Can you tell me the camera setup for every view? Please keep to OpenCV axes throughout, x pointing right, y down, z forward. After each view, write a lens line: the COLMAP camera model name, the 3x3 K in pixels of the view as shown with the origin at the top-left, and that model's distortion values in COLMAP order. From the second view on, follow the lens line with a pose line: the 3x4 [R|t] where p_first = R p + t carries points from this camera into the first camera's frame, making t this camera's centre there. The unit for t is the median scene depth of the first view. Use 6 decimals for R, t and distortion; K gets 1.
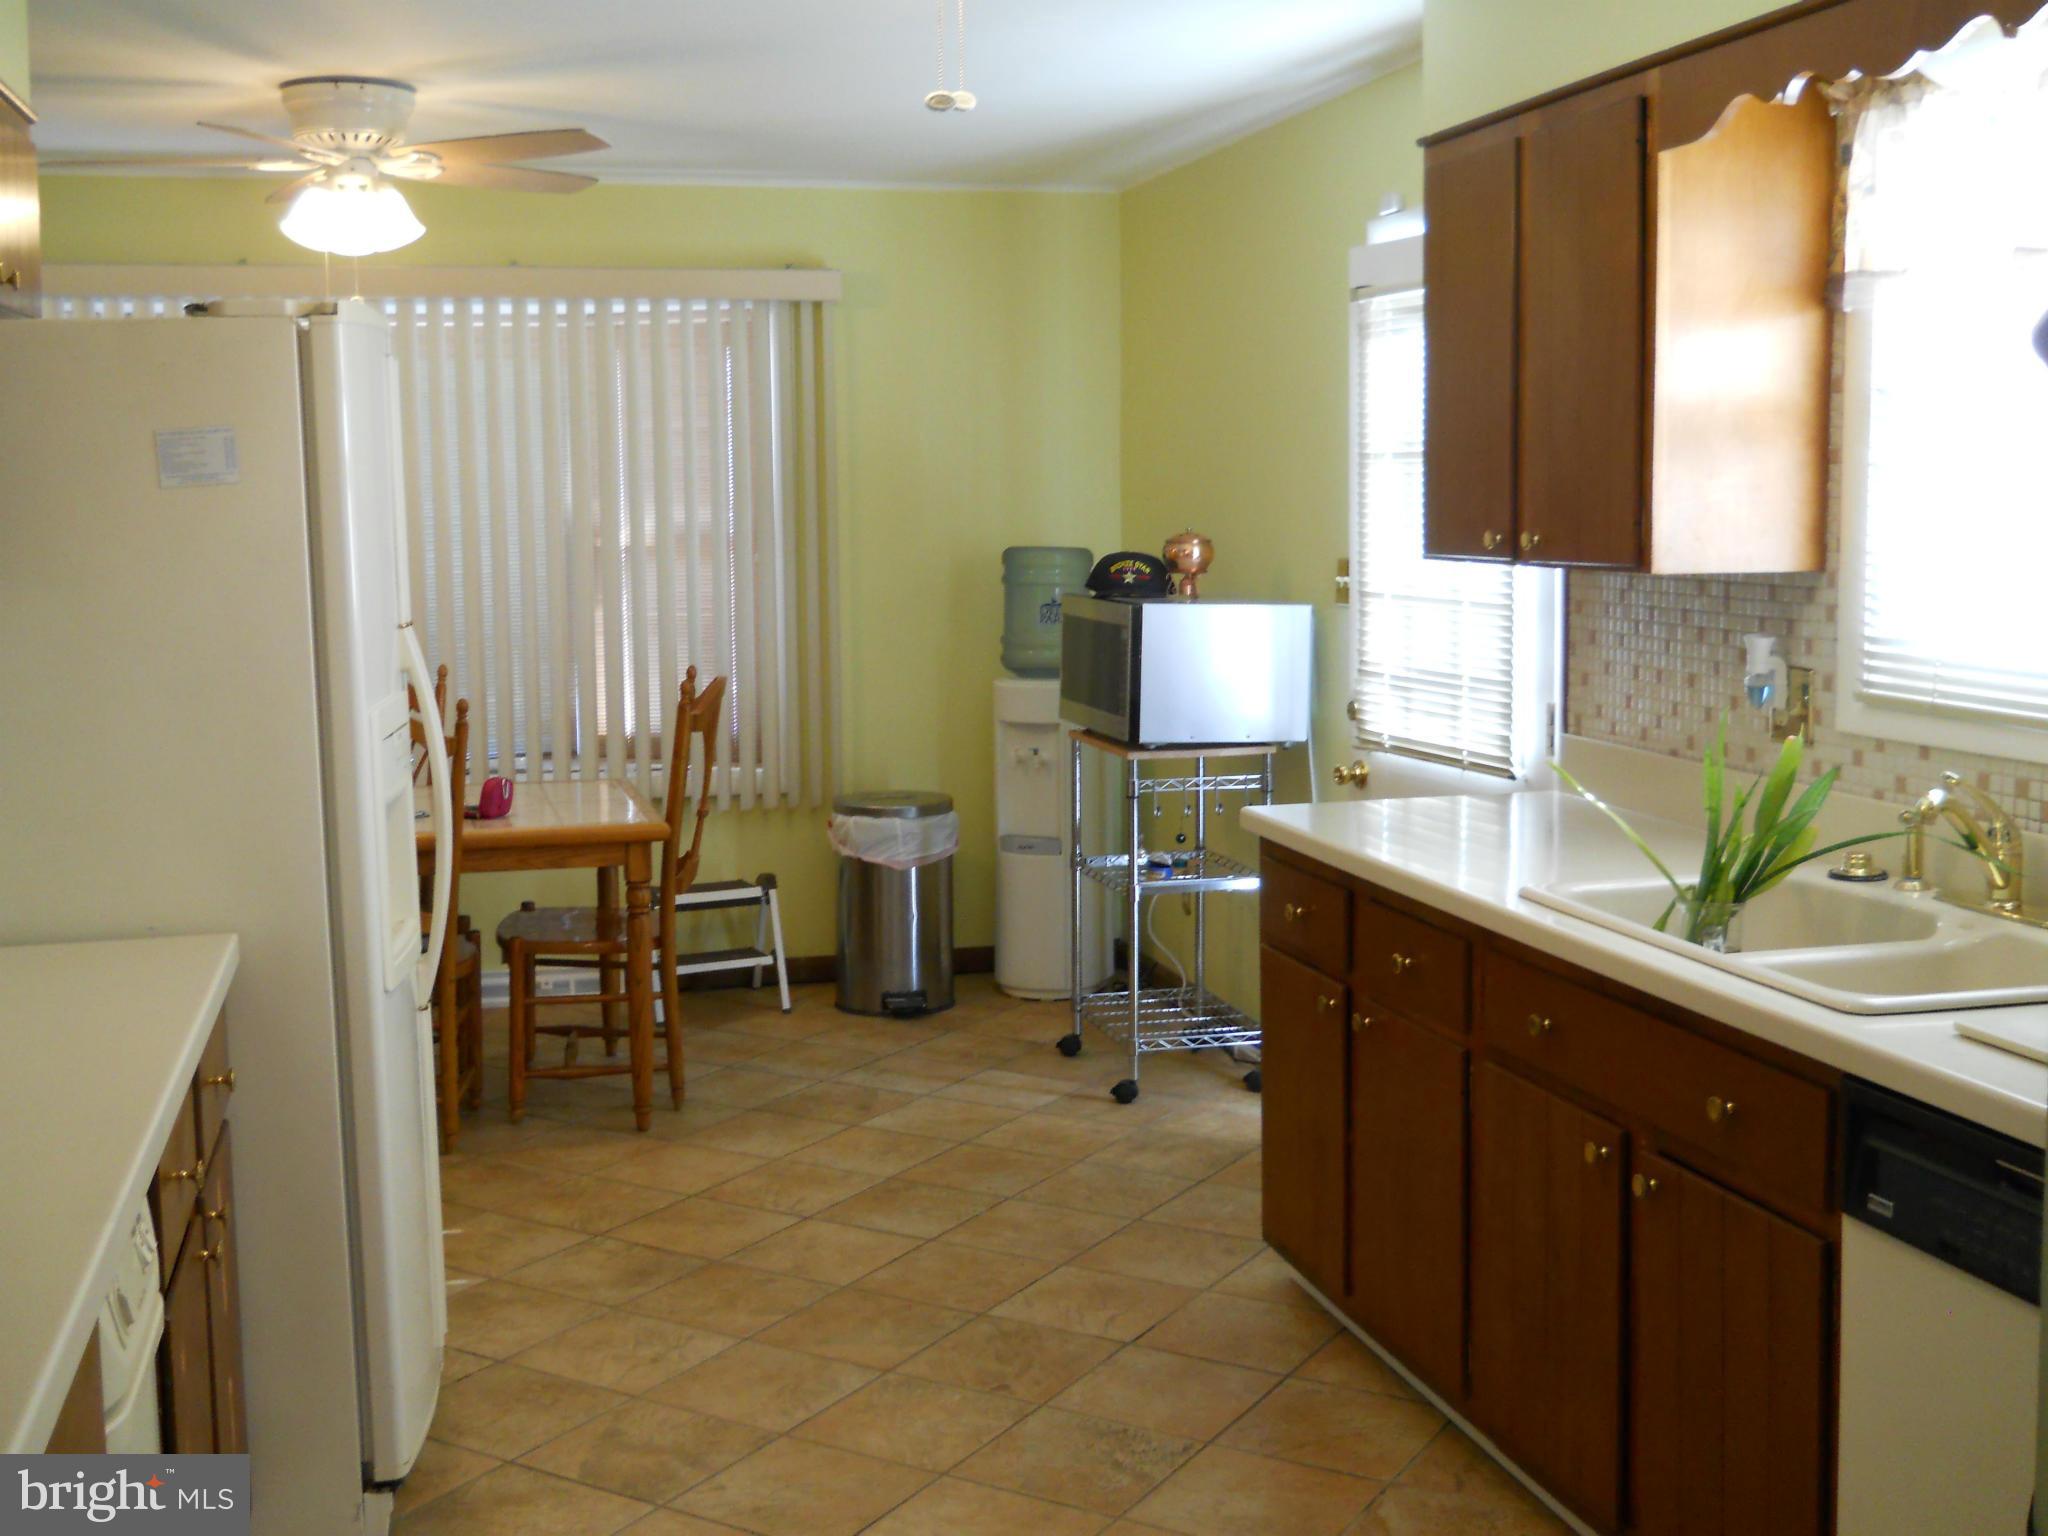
lens RADIAL K [[2292.1, 0, 1020.7], [0, 2292.1, 764.3], [0, 0, 1]] dist [-0.005234, 0.000000]
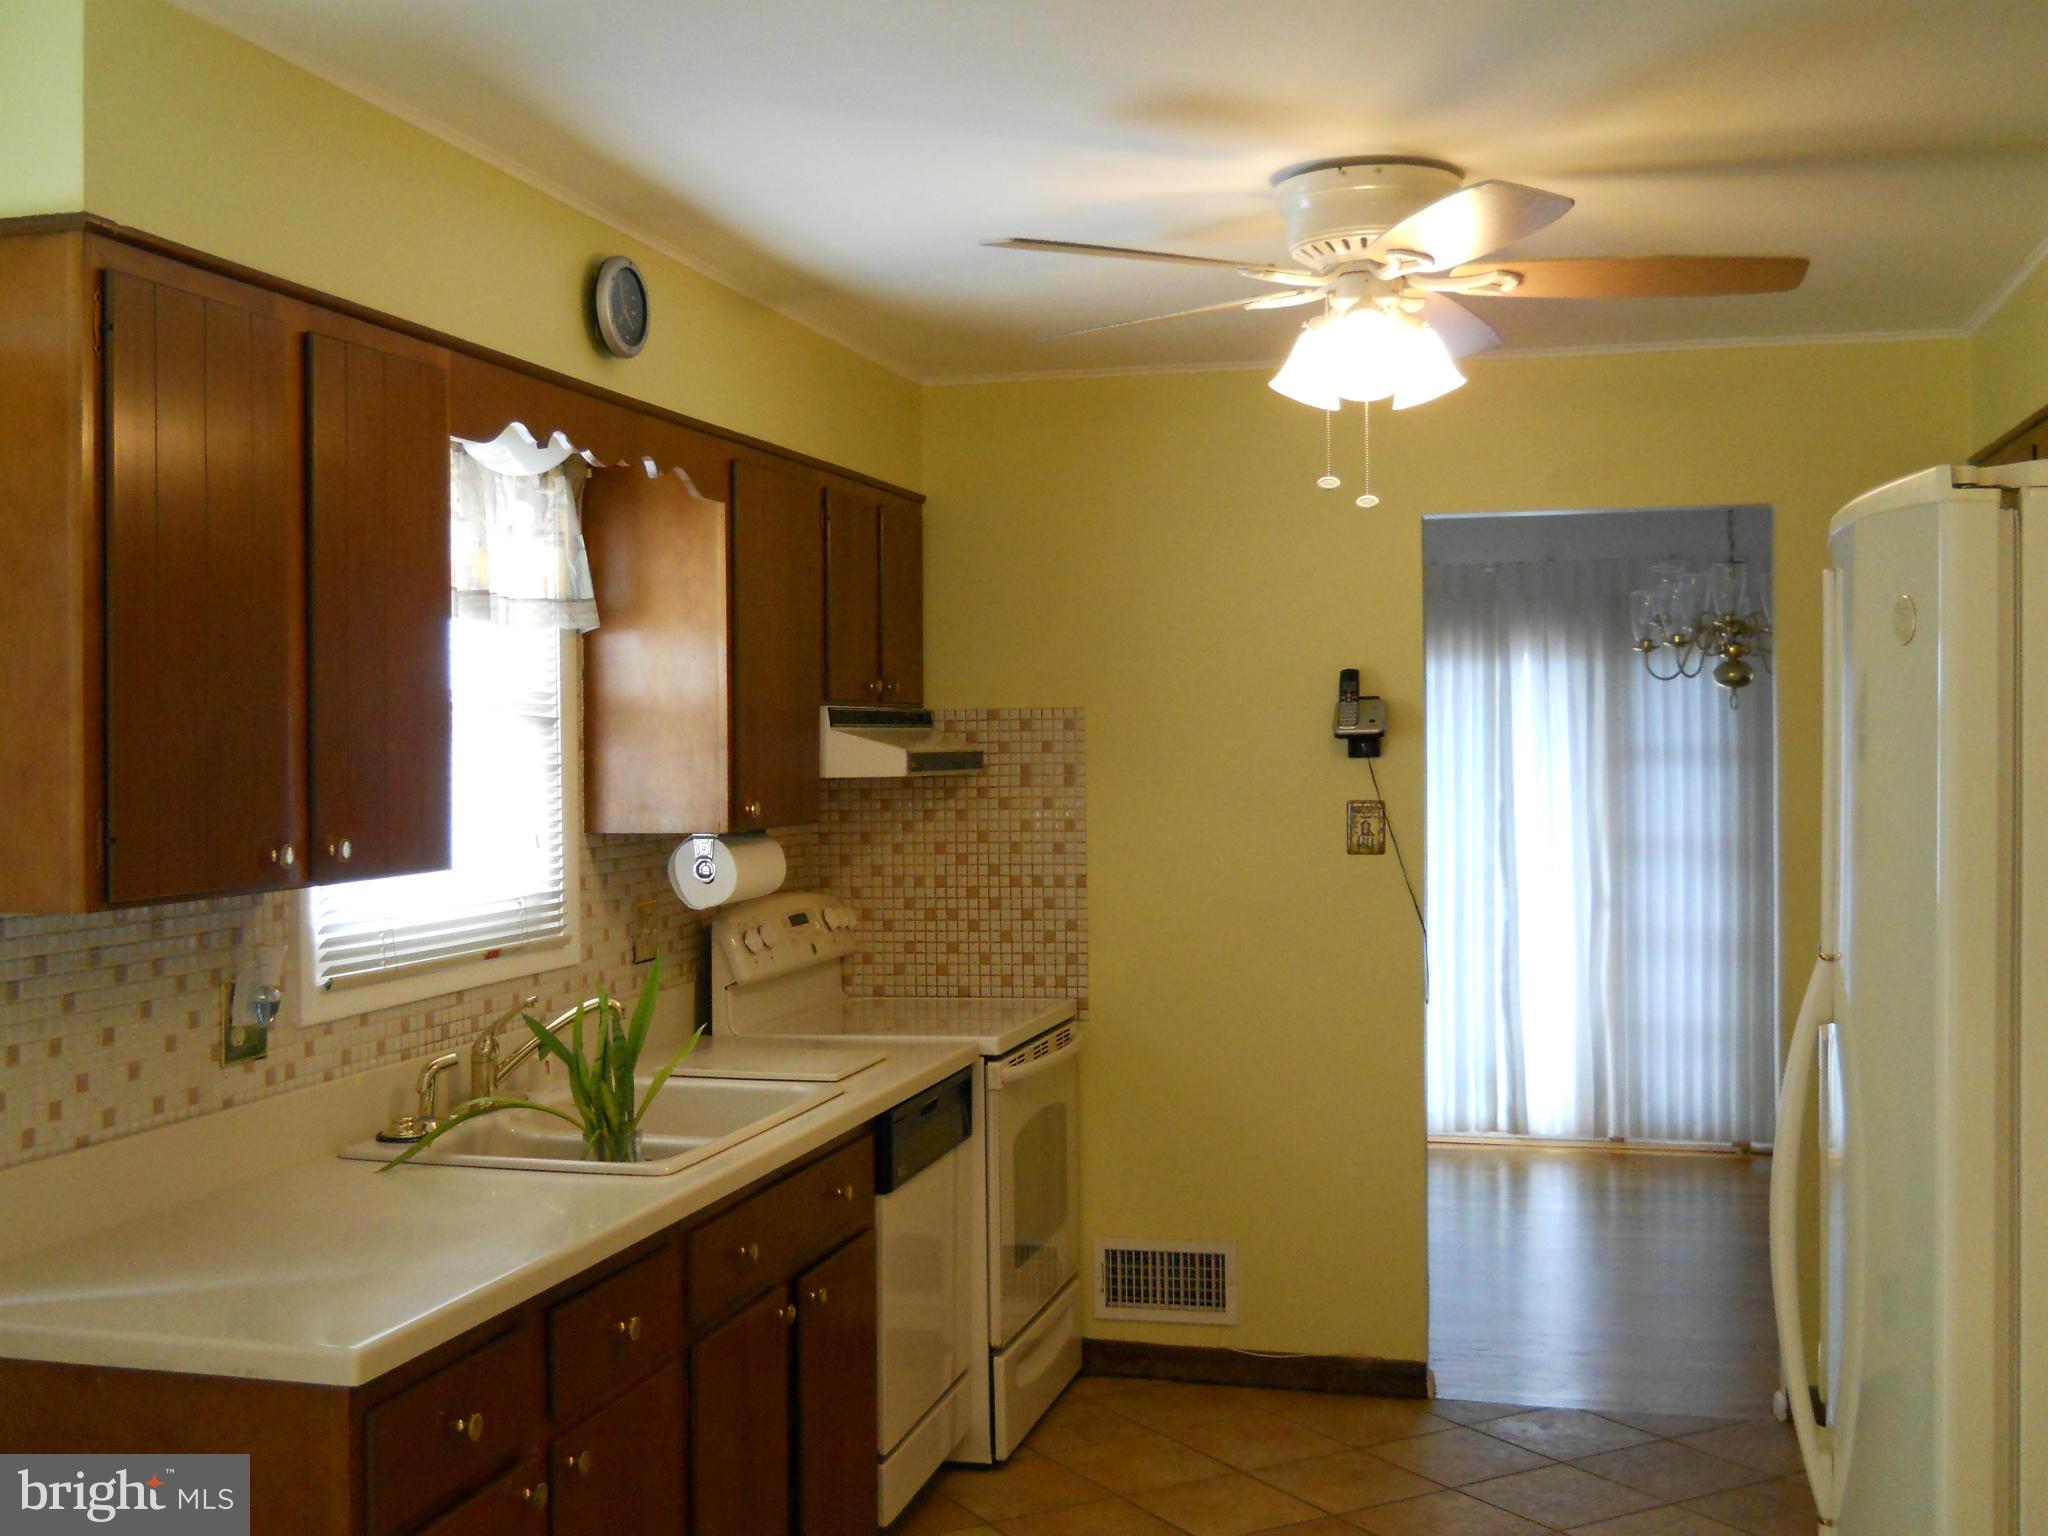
lens RADIAL K [[2292.1, 0, 1023.3], [0, 2292.1, 767.9], [0, 0, 1]] dist [-0.005234, 0.000000]
pose [[-0.877779, 0.028831, 0.478197, -0.488411], [0.091394, 0.989932, 0.108079, -0.254052], [-0.470266, 0.138574, -0.871577, 2.123039]]
